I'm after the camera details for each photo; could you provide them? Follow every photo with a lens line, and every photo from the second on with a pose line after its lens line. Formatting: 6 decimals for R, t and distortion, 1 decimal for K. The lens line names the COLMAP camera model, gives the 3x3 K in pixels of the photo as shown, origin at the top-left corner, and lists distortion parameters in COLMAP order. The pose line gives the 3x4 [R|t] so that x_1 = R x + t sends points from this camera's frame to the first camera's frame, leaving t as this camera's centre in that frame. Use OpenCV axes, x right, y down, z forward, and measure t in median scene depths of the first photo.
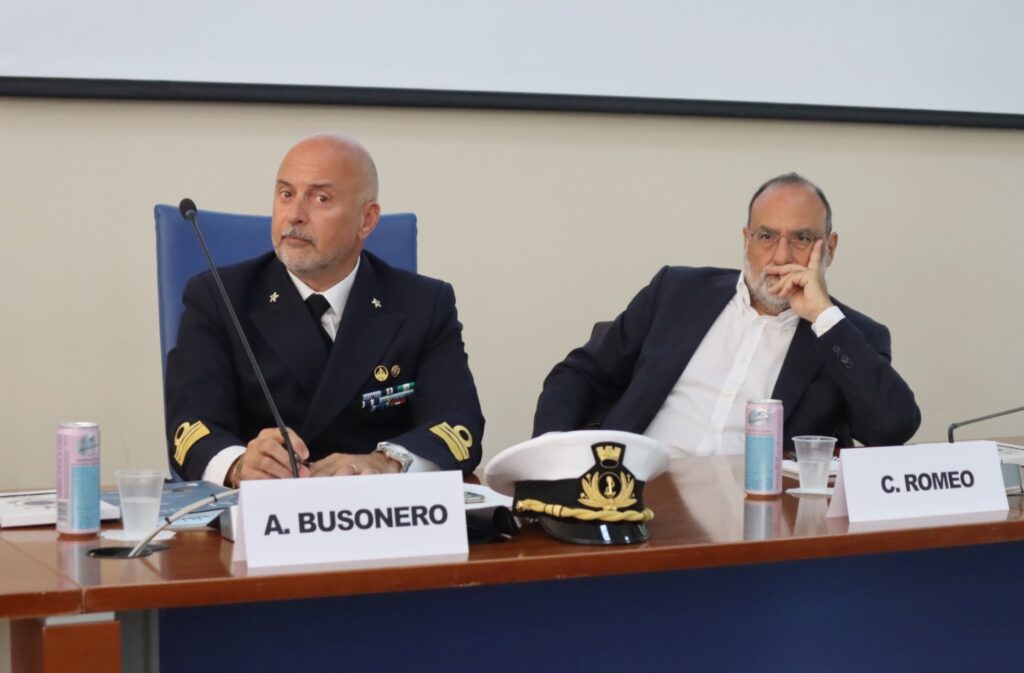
lens RADIAL K [[2161.5, 0, 512.0], [0, 2161.5, 336.5], [0, 0, 1]] dist [-0.093870, -0.253047]
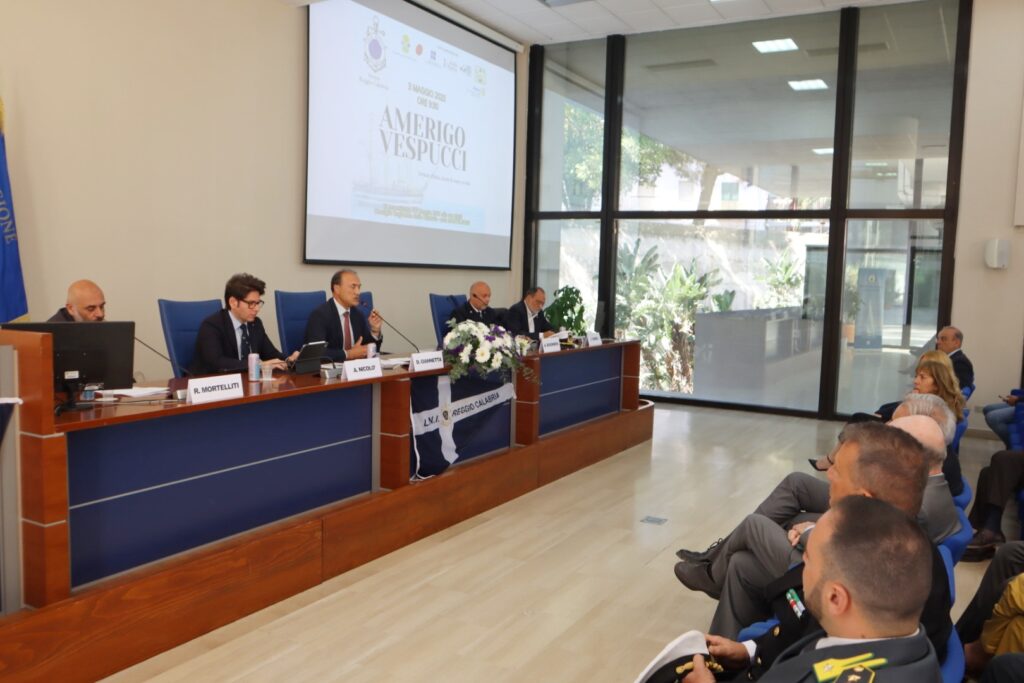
lens RADIAL K [[839.2, 0, 512.0], [0, 839.2, 341.5], [0, 0, 1]] dist [-0.106132, 0.145342]
pose [[0.839821, -0.036943, 0.541605, -1.437743], [0.027031, 0.999290, 0.026247, 0.005963], [-0.542190, -0.007402, 0.840223, -0.992153]]
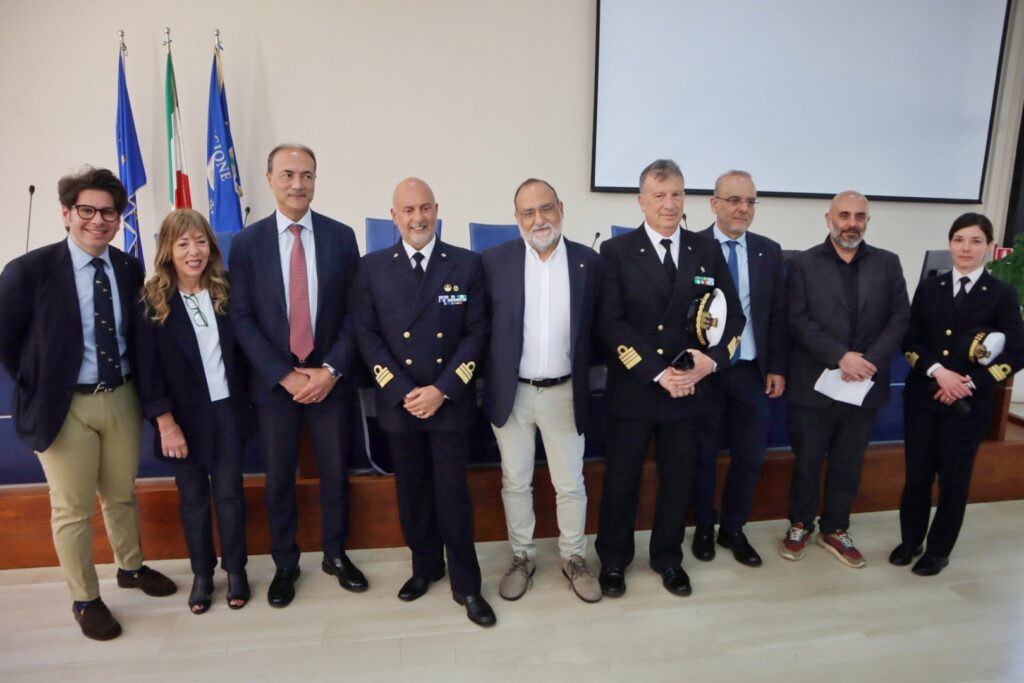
lens RADIAL K [[714.1, 0, 513.8], [0, 714.1, 342.1], [0, 0, 1]] dist [-0.114041, 0.074092]
pose [[0.953784, 0.050386, -0.296237, -0.039668], [-0.013925, 0.992194, 0.123925, -0.016989], [0.300169, -0.114073, 0.947041, -0.351501]]
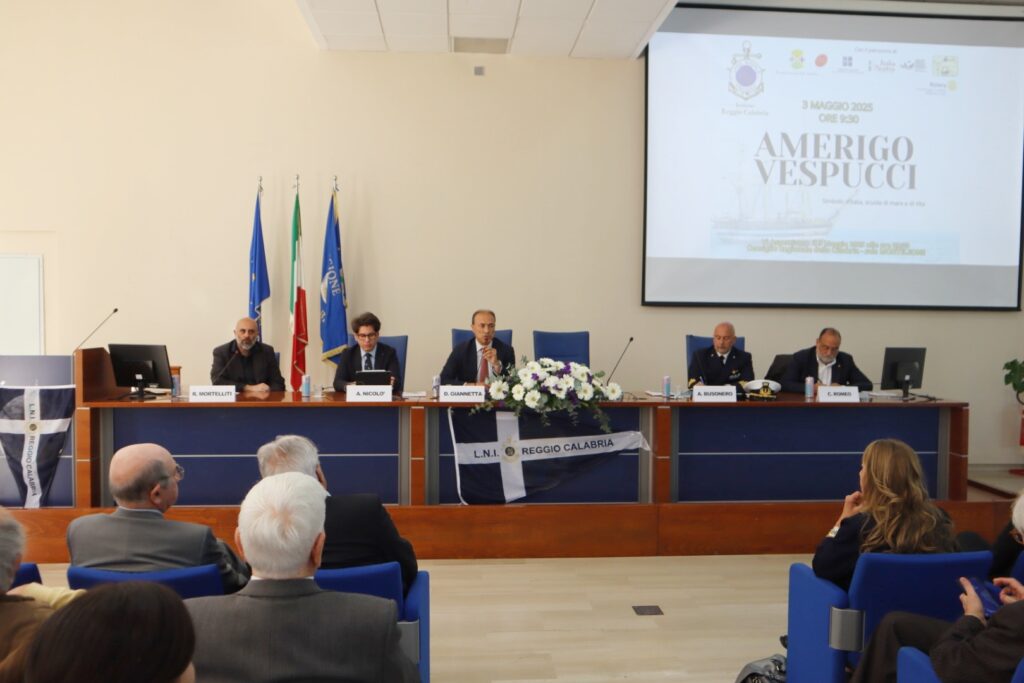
lens RADIAL K [[884.7, 0, 512.0], [0, 884.7, 341.5], [0, 0, 1]] dist [-0.087852, 0.129816]
pose [[0.921775, 0.006519, -0.387670, 0.300302], [-0.023218, 0.998992, -0.038410, 0.046068], [0.387029, 0.044406, 0.920998, -1.197307]]
